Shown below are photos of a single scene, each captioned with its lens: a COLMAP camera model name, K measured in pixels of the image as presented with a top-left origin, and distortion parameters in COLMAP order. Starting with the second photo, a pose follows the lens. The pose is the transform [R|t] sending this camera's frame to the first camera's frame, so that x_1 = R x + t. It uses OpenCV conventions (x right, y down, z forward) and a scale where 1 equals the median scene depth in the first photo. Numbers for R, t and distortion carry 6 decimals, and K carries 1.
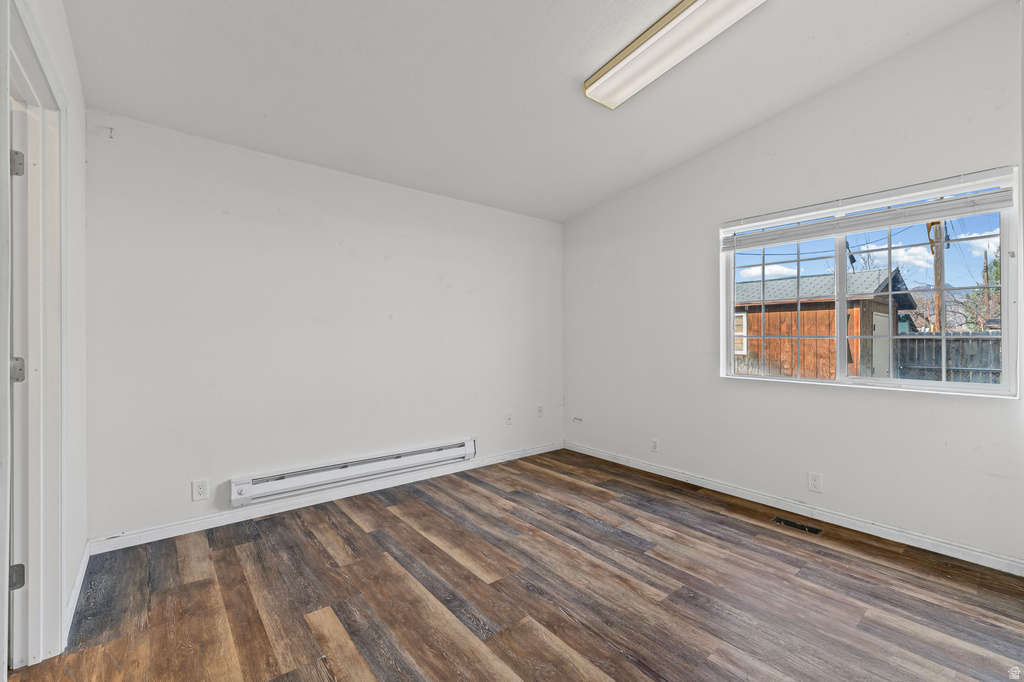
lens RADIAL K [[438.8, 0, 511.1], [0, 438.8, 338.1], [0, 0, 1]] dist [0.005669, -0.000349]
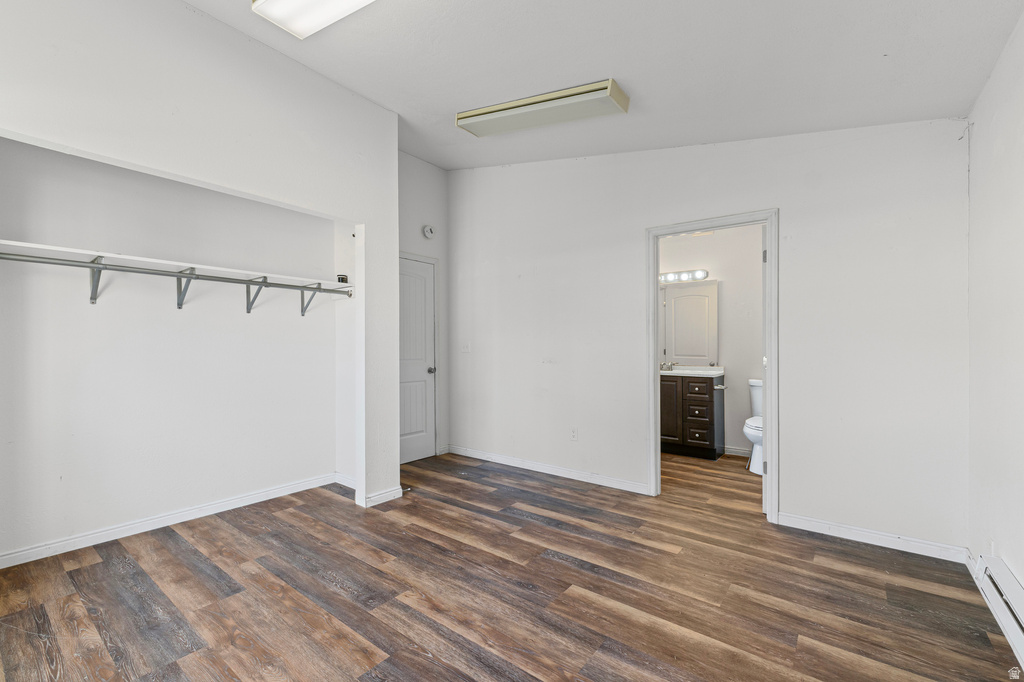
lens RADIAL K [[438.8, 0, 513.5], [0, 438.8, 344.4], [0, 0, 1]] dist [0.005669, -0.000349]
pose [[-0.973403, -0.013526, -0.228700, 0.311627], [-0.012922, 0.999908, -0.004137, 0.011124], [0.228735, -0.001072, -0.973488, 1.904312]]
